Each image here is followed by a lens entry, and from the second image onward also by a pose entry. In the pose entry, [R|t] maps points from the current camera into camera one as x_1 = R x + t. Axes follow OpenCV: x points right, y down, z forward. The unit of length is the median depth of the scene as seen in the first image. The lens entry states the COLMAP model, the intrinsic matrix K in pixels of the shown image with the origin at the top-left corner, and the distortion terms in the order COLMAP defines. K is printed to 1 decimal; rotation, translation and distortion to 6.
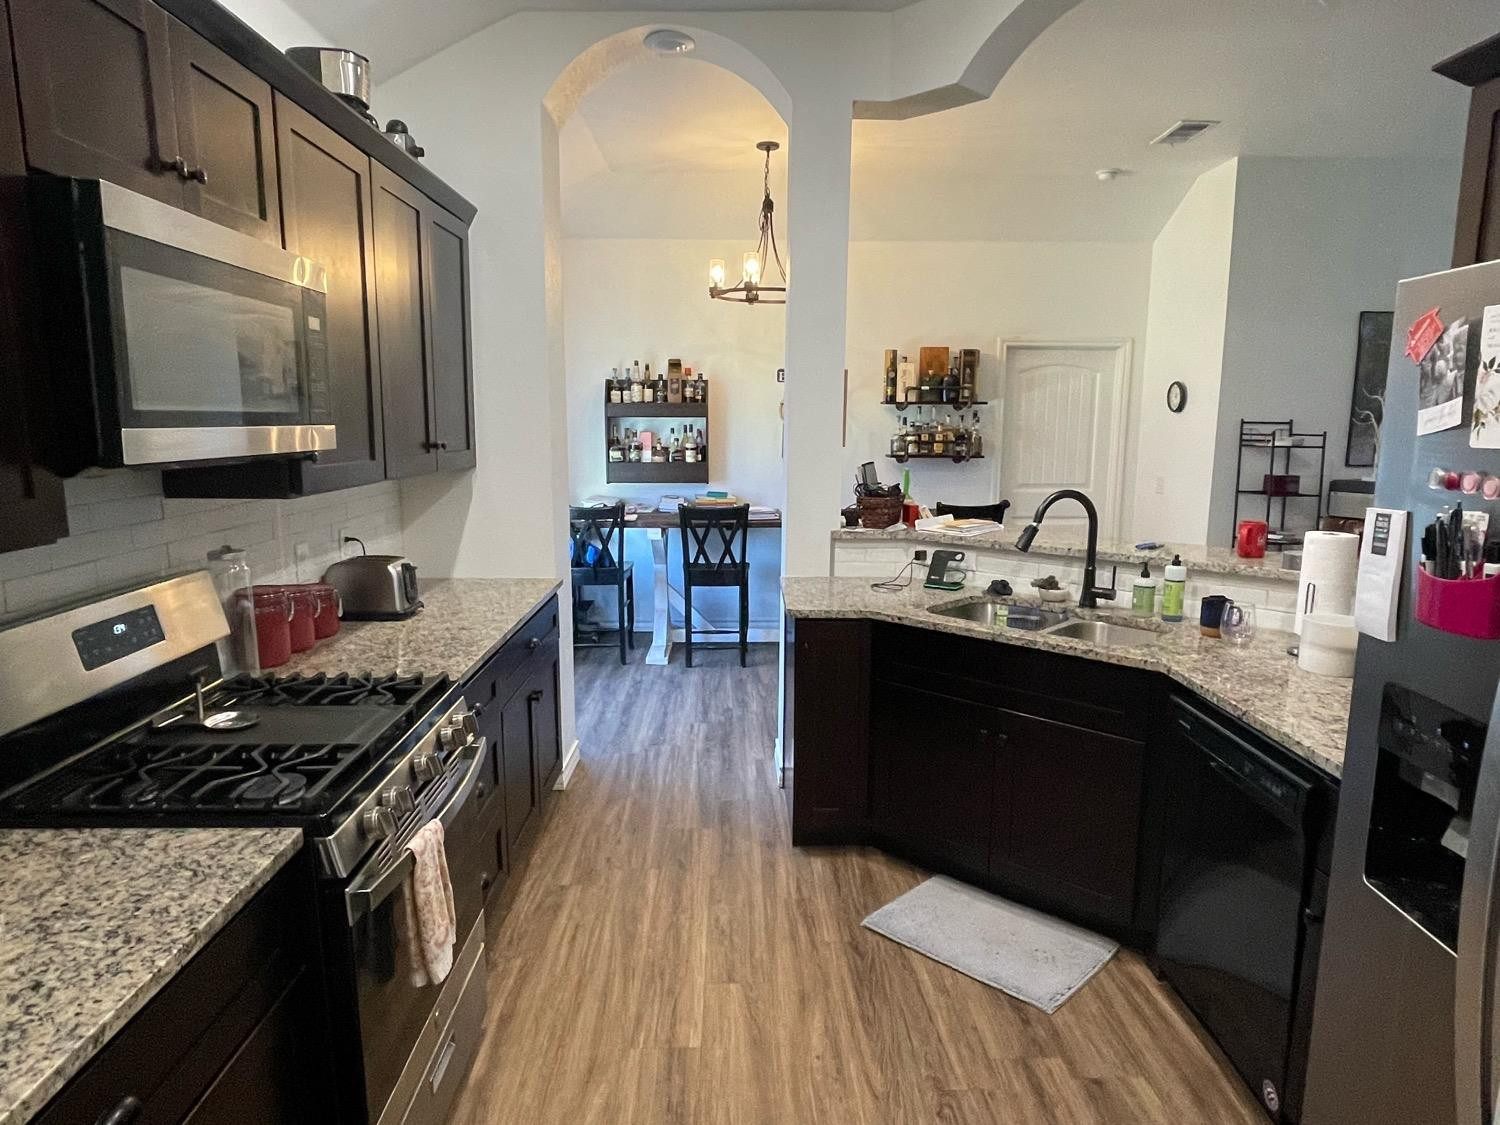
lens RADIAL K [[906.6, 0, 750.0], [0, 906.6, 562.5], [0, 0, 1]] dist [-0.002463, -0.001398]
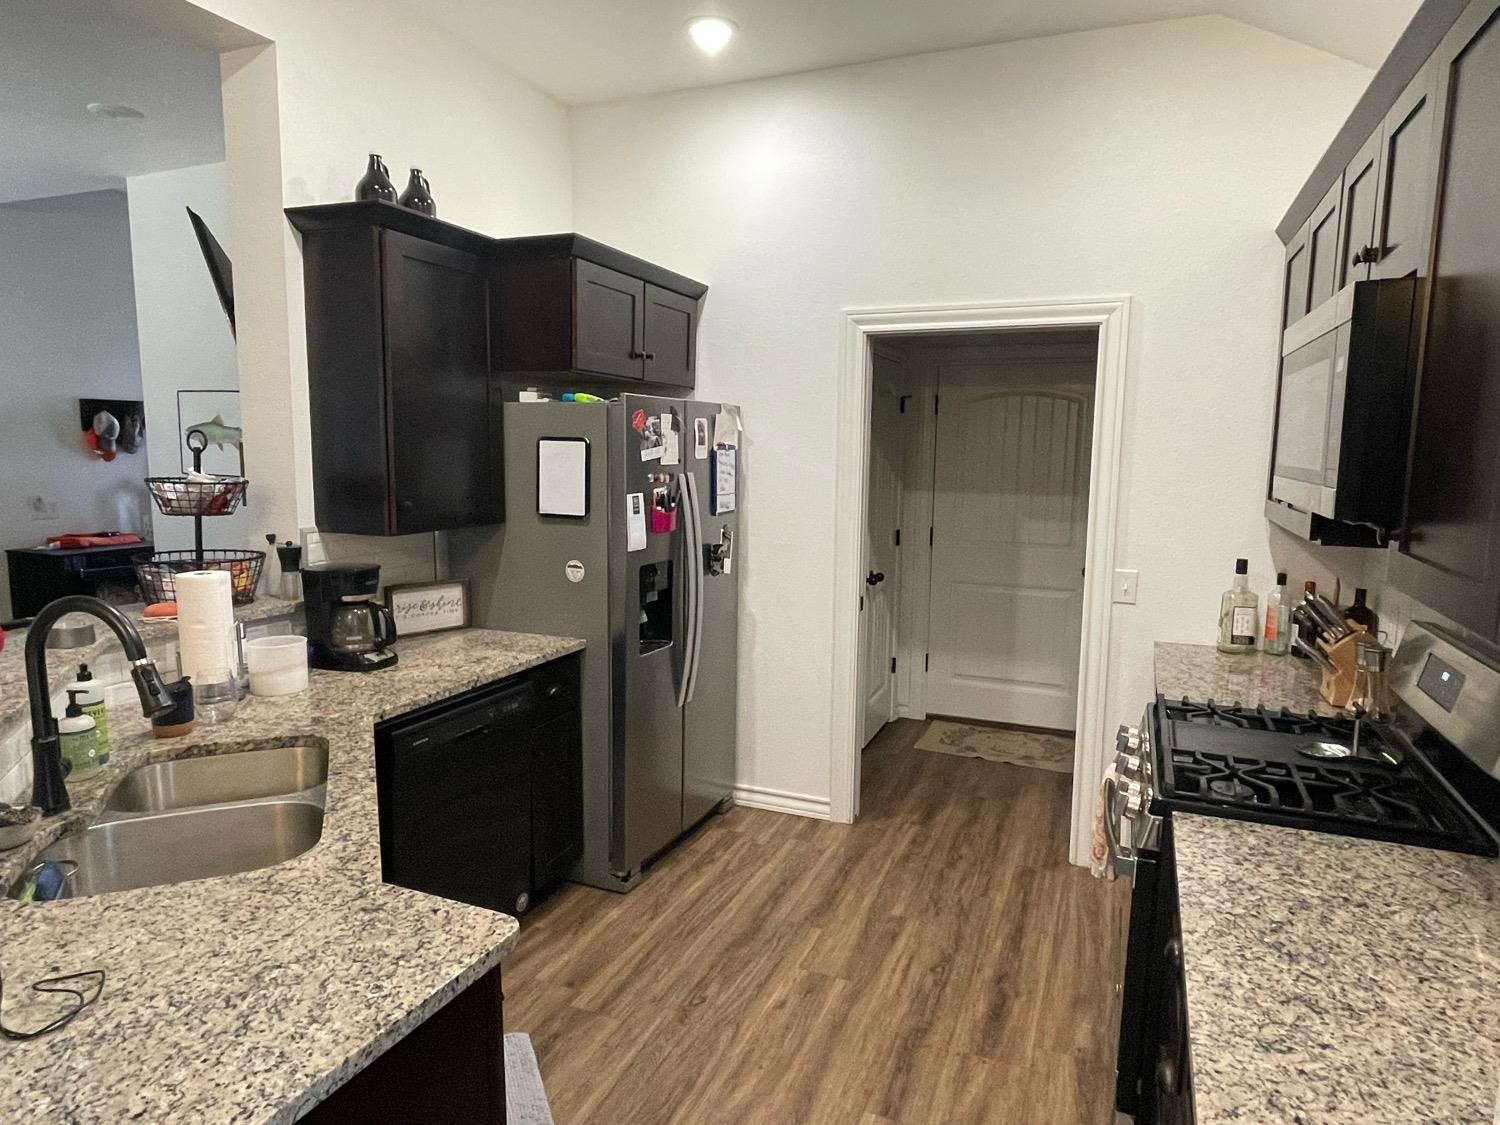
lens RADIAL K [[906.6, 0, 750.0], [0, 906.6, 562.5], [0, 0, 1]] dist [-0.002463, -0.001398]
pose [[-0.912561, -0.066920, 0.403427, -0.317019], [0.051950, 0.959557, 0.276681, -0.326262], [-0.405627, 0.273446, -0.872178, 1.869500]]
